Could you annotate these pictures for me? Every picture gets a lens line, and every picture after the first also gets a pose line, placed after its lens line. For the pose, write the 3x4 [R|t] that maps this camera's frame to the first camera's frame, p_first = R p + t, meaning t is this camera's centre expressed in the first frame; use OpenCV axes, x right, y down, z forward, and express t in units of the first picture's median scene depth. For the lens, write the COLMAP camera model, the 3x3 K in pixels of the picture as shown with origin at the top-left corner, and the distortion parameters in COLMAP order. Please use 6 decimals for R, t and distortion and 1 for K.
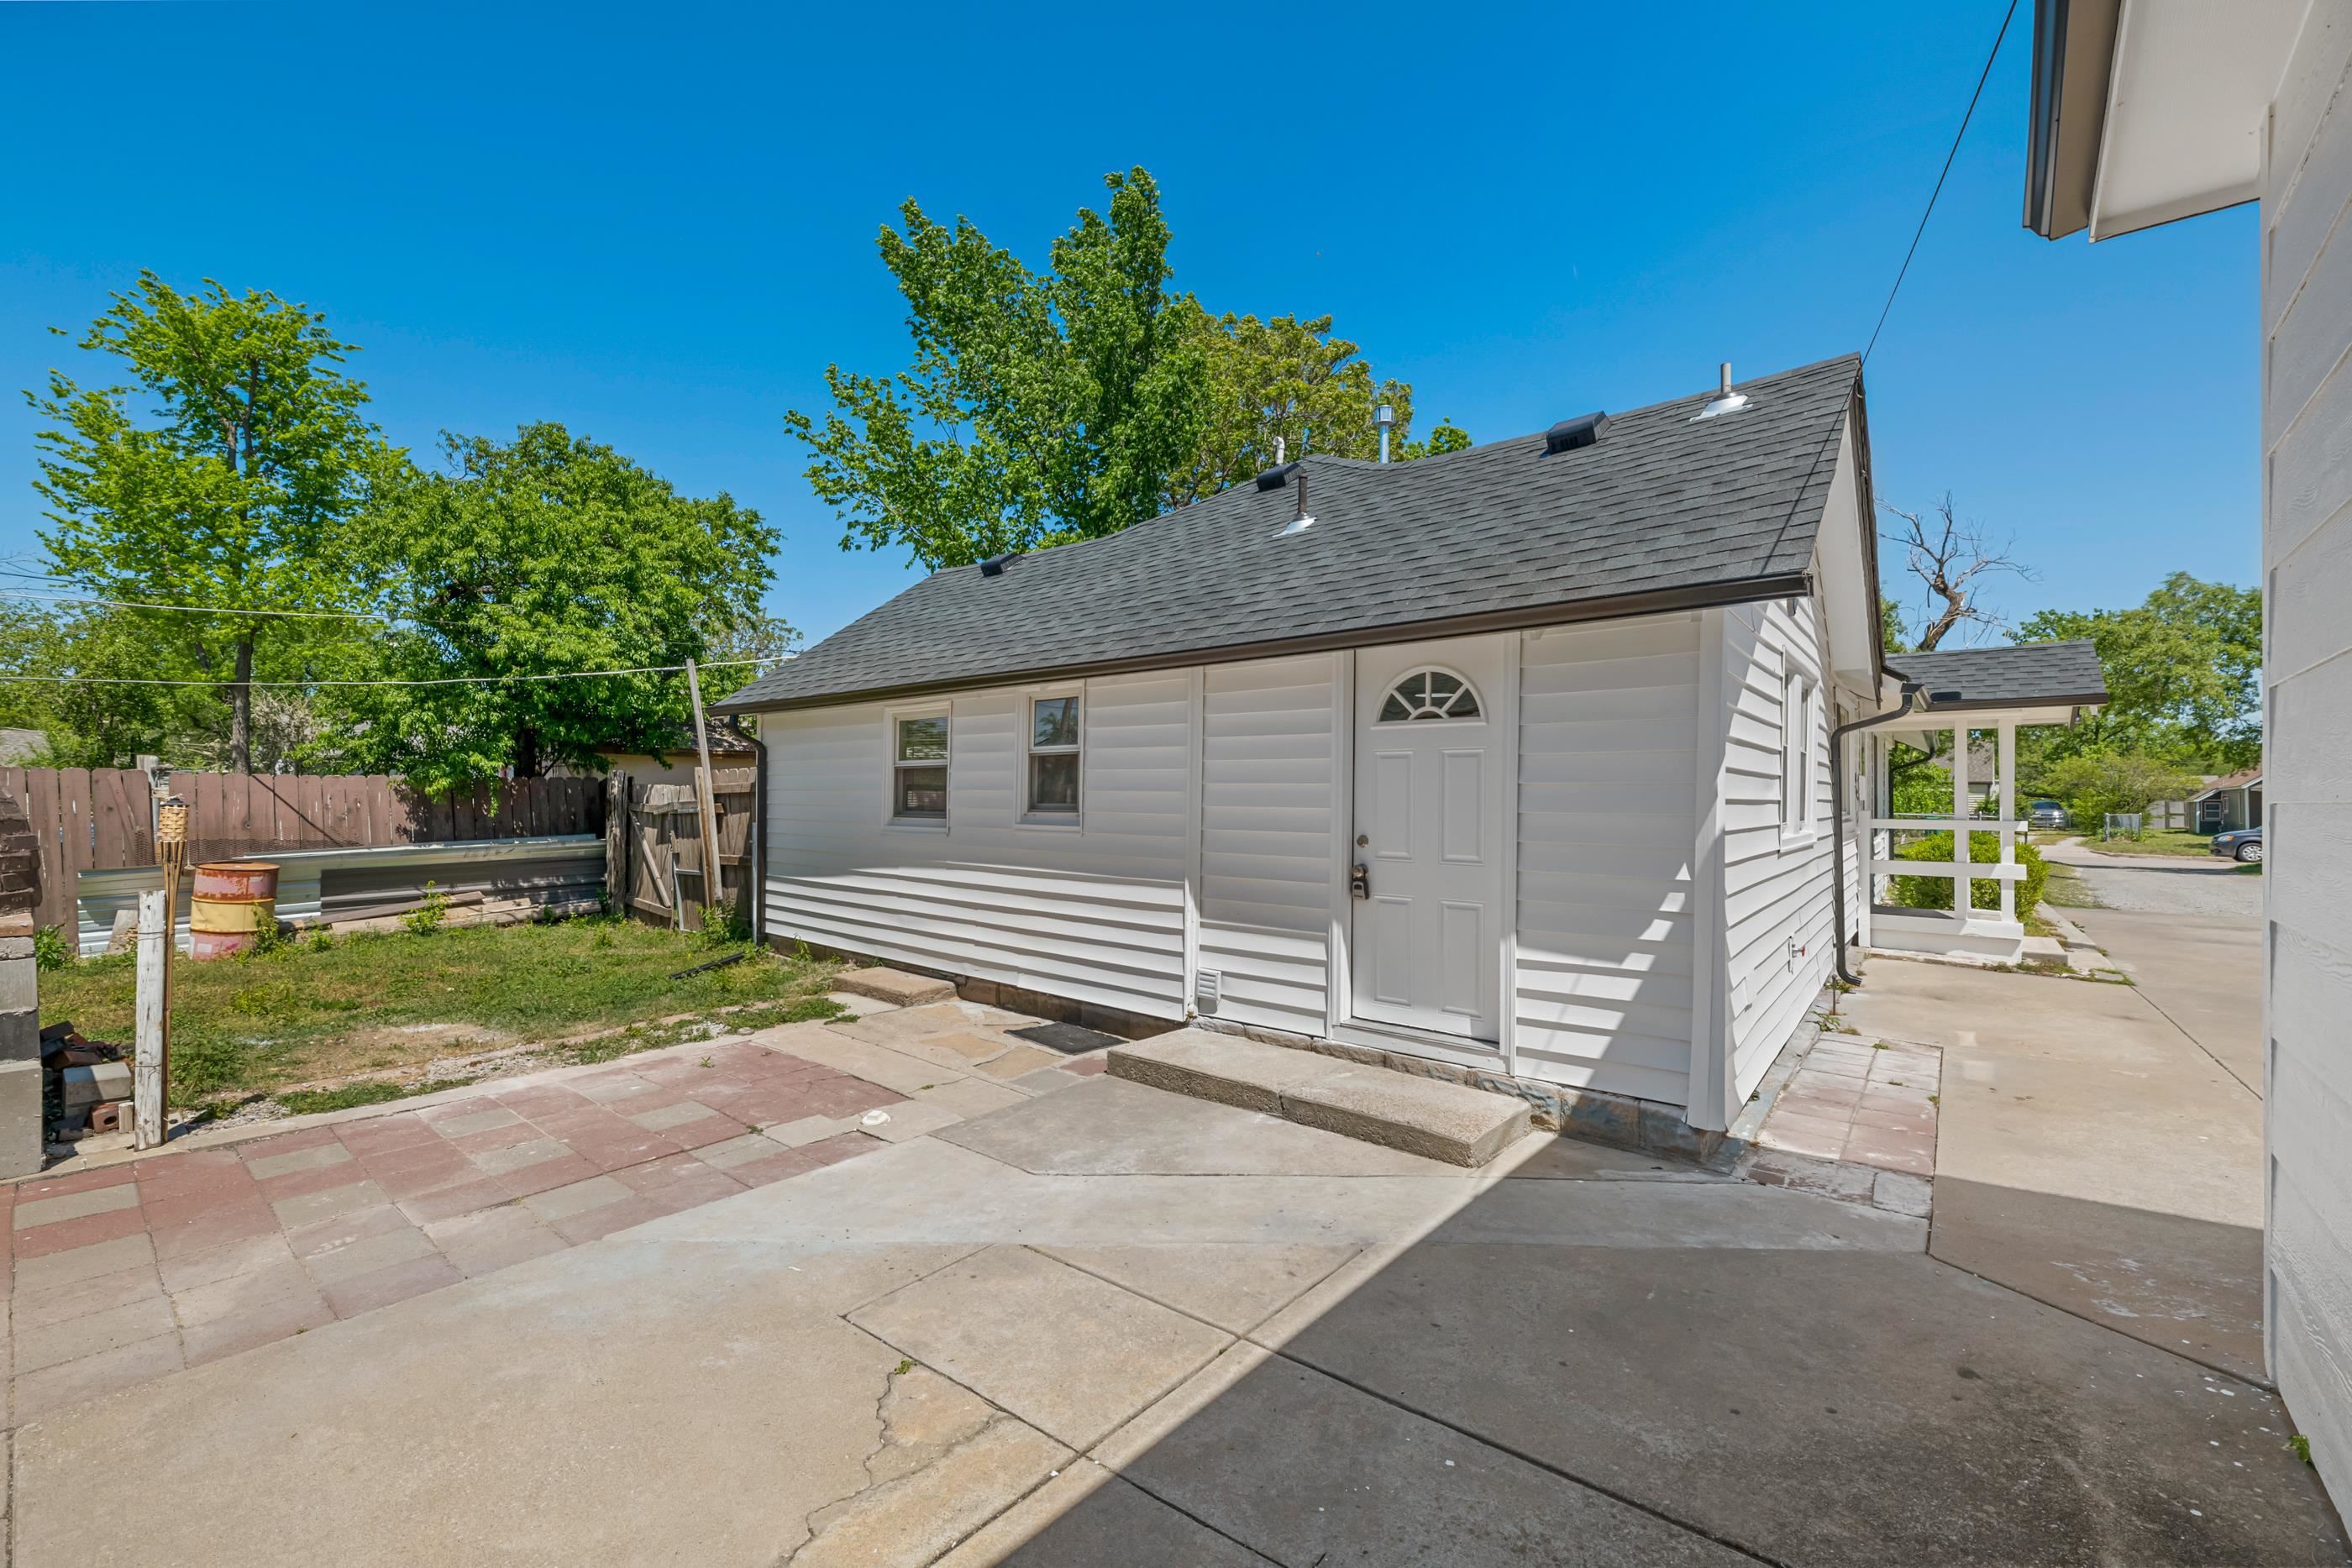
lens RADIAL K [[995.8, 0, 1169.6], [0, 995.8, 782.3], [0, 0, 1]] dist [-0.003598, -0.000460]
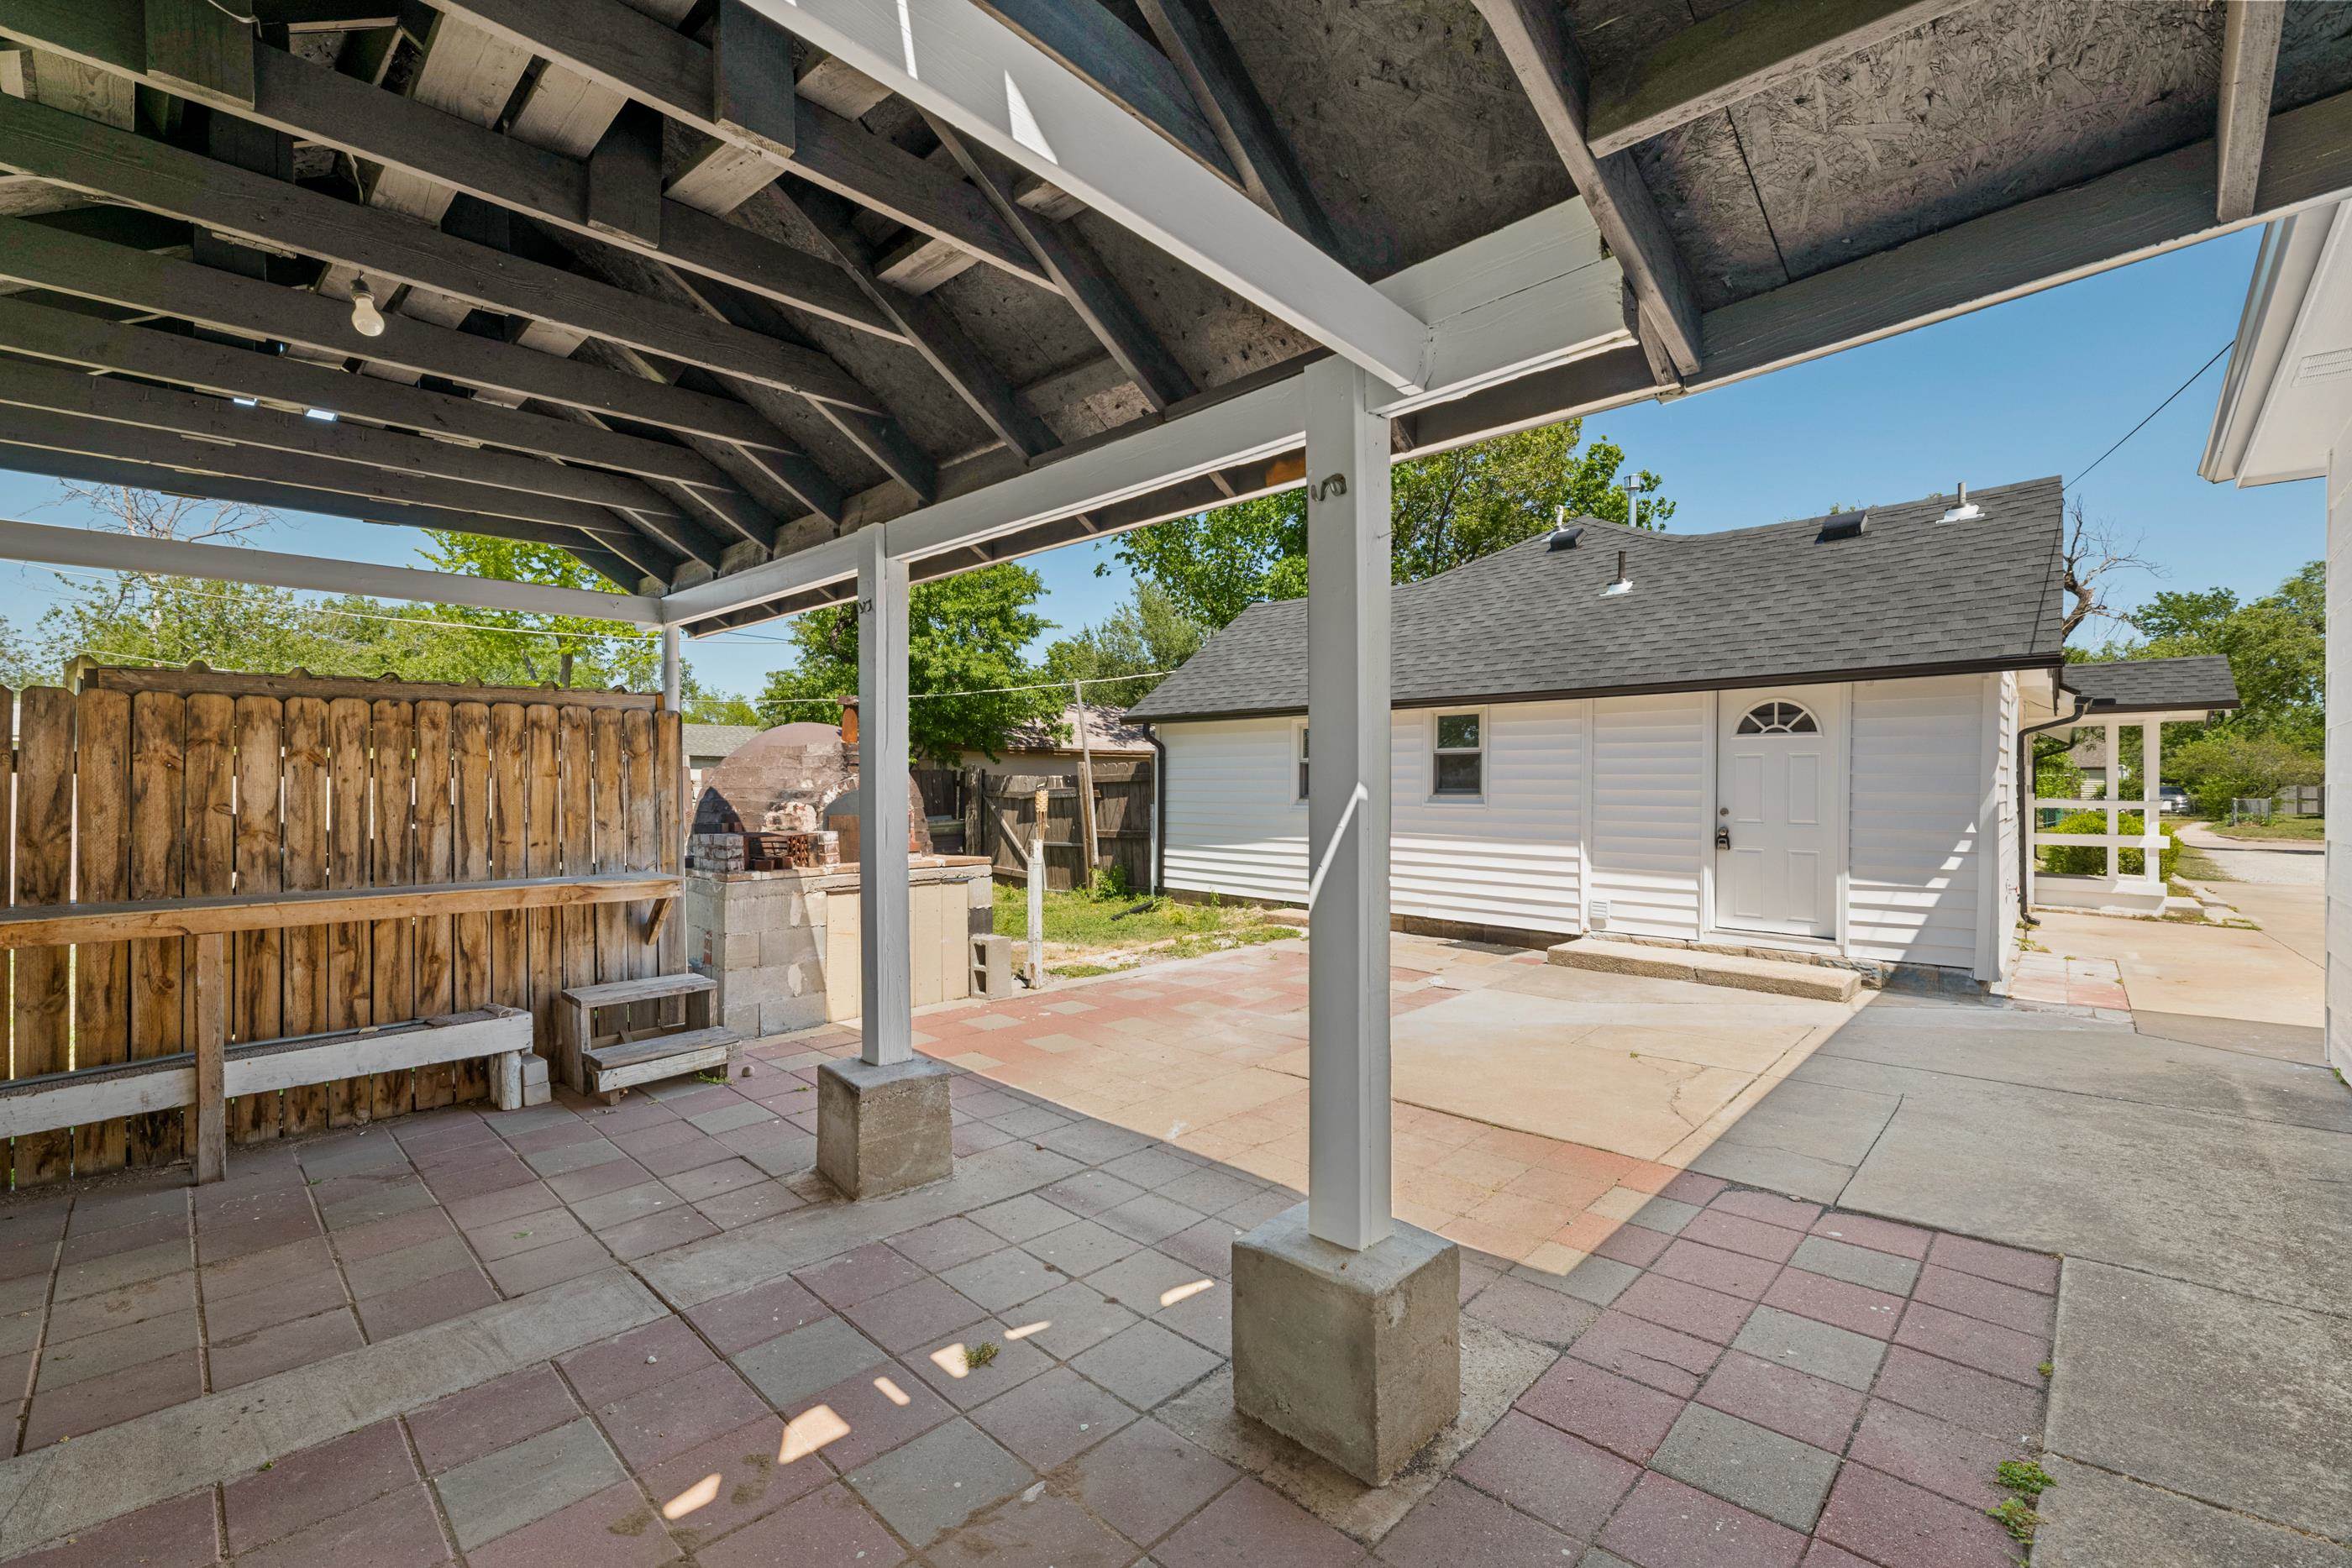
lens RADIAL K [[995.8, 0, 1169.6], [0, 995.8, 782.3], [0, 0, 1]] dist [-0.003598, -0.000460]
pose [[0.997966, -0.003054, -0.063676, -0.464504], [0.003825, 0.999921, 0.011984, -0.007146], [0.063634, -0.012203, 0.997899, -0.481623]]
